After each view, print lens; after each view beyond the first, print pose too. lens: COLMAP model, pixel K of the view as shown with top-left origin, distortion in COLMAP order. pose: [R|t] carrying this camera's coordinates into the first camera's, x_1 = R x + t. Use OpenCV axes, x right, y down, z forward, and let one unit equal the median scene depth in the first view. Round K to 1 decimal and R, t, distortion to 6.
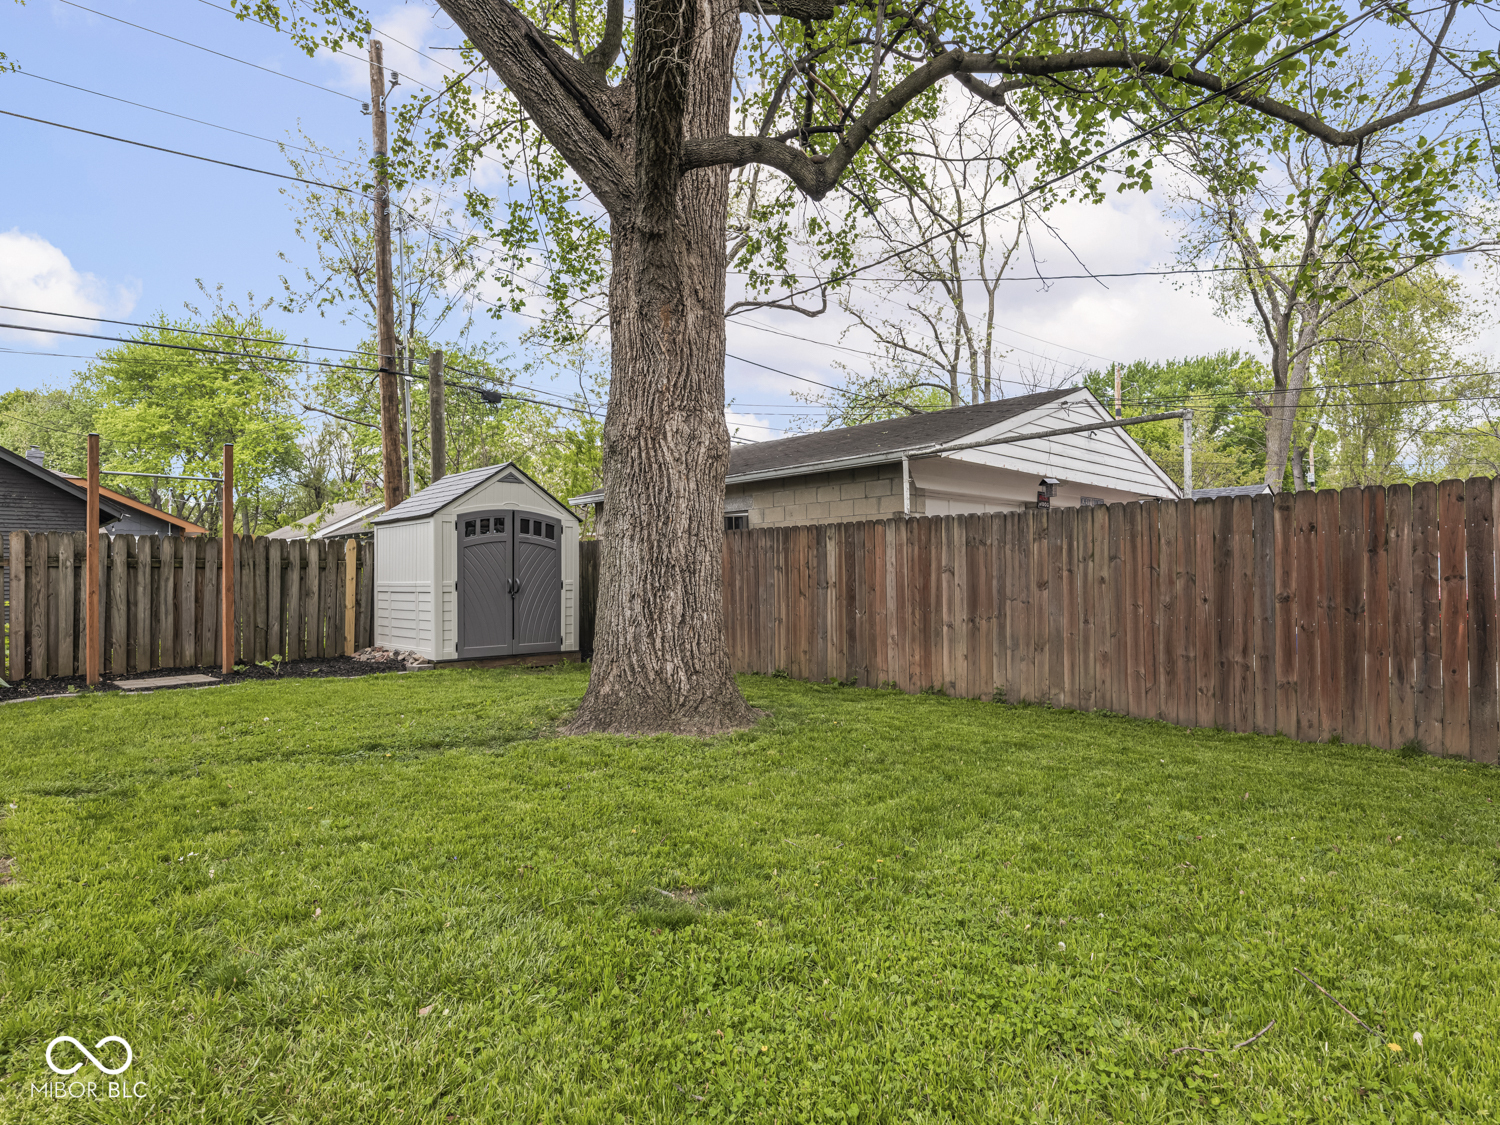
lens RADIAL K [[834.0, 0, 711.5], [0, 834.0, 562.6], [0, 0, 1]] dist [0.002405, -0.002635]
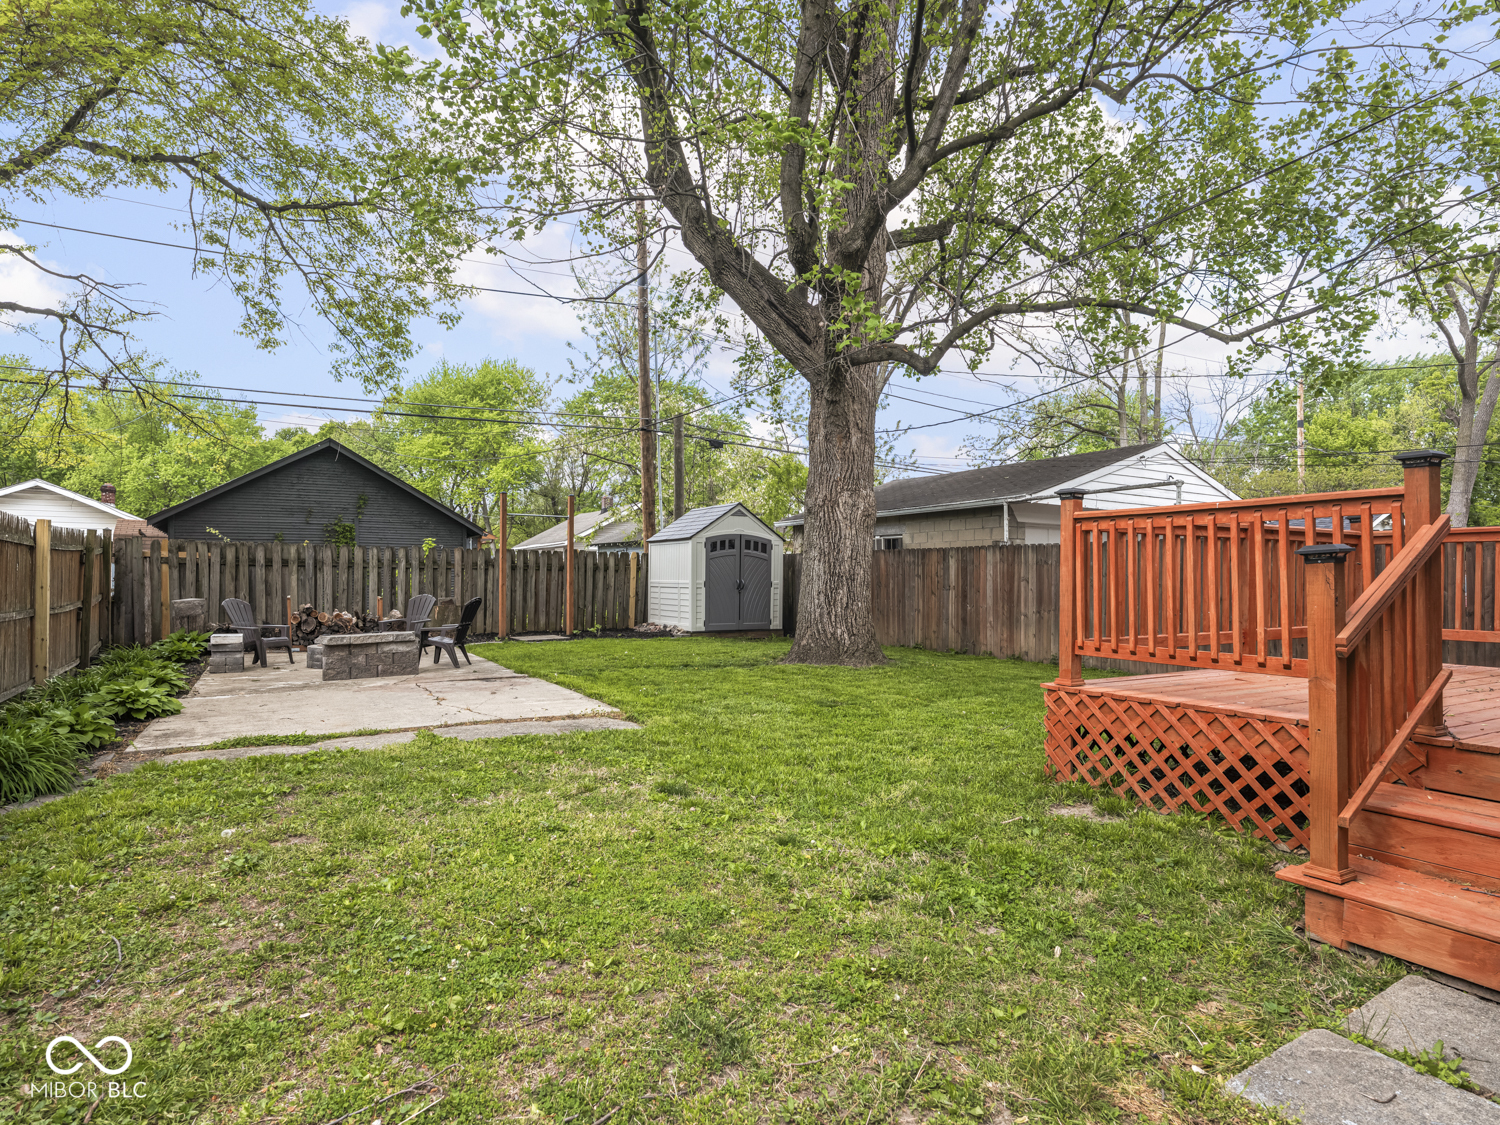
lens RADIAL K [[750.9, 0, 697.1], [0, 750.9, 568.3], [0, 0, 1]] dist [0.028452, -0.021165]
pose [[0.967149, 0.011717, -0.253939, 0.040050], [-0.009916, 0.999916, 0.008371, -0.014698], [0.254016, -0.005578, 0.967184, -0.414048]]
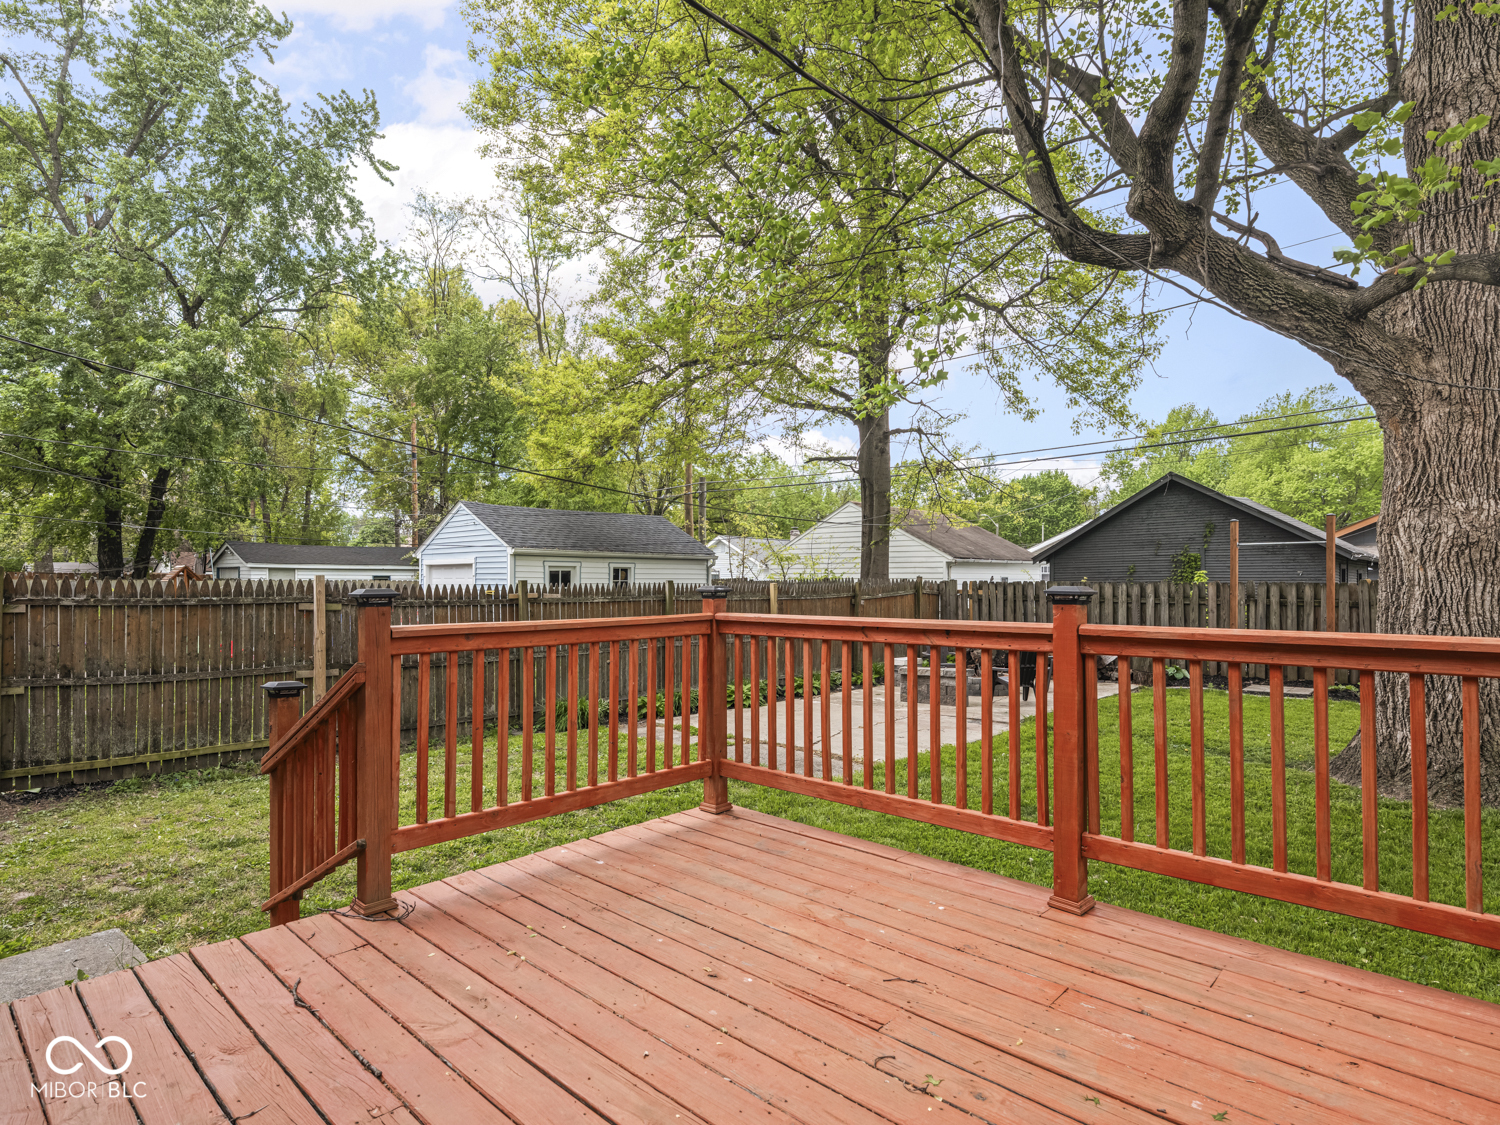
lens RADIAL K [[750.9, 0, 812.3], [0, 750.9, 579.3], [0, 0, 1]] dist [0.001338, -0.000686]
pose [[0.157158, -0.000039, -0.987574, 0.507129], [0.012013, 0.999926, 0.001872, -0.060045], [0.987500, -0.012157, 0.157147, 0.031161]]
